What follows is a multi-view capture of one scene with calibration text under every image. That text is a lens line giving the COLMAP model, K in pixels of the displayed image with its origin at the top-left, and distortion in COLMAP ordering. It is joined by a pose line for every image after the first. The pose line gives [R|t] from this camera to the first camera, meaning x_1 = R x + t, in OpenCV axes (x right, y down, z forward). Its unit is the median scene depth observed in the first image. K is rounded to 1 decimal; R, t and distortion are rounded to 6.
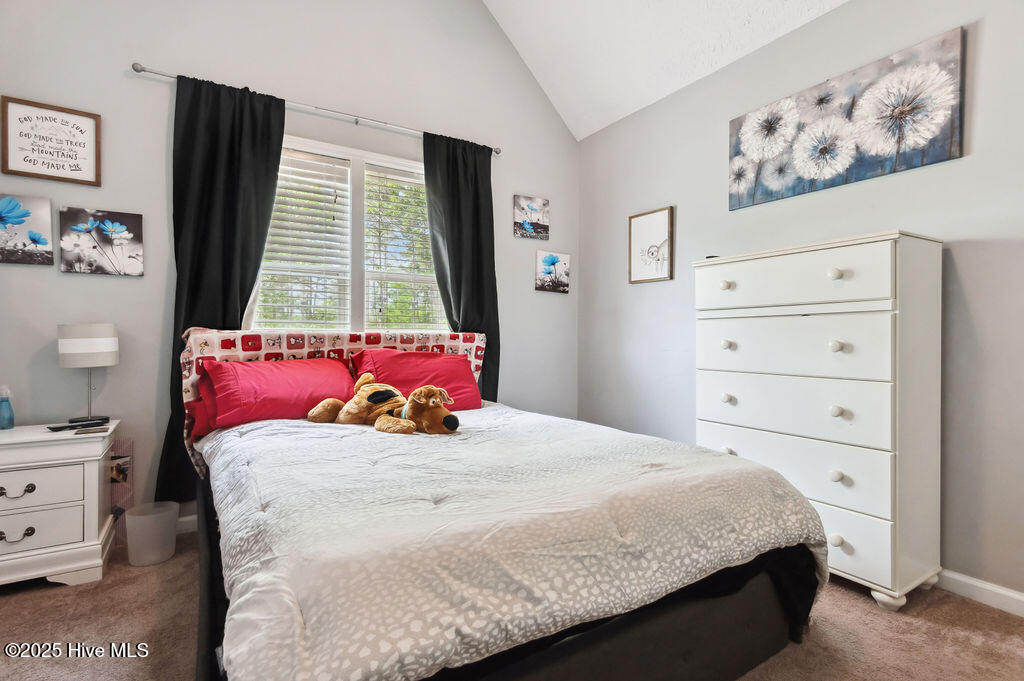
lens RADIAL K [[501.8, 0, 514.4], [0, 501.8, 328.7], [0, 0, 1]] dist [0.004926, 0.000590]
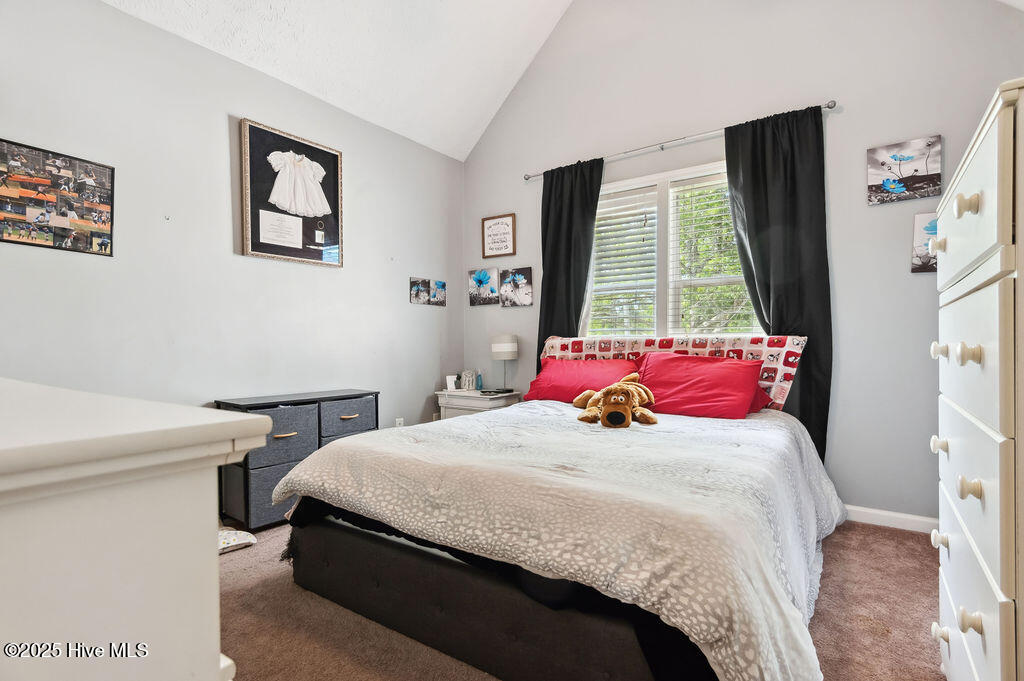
lens RADIAL K [[507.3, 0, 512.0], [0, 507.3, 340.5], [0, 0, 1]] dist [-0.000090, 0.000112]
pose [[0.376863, -0.009740, -0.926218, 0.673069], [0.021365, 0.999770, -0.001820, 0.009623], [0.926023, -0.019103, 0.376984, 0.297959]]
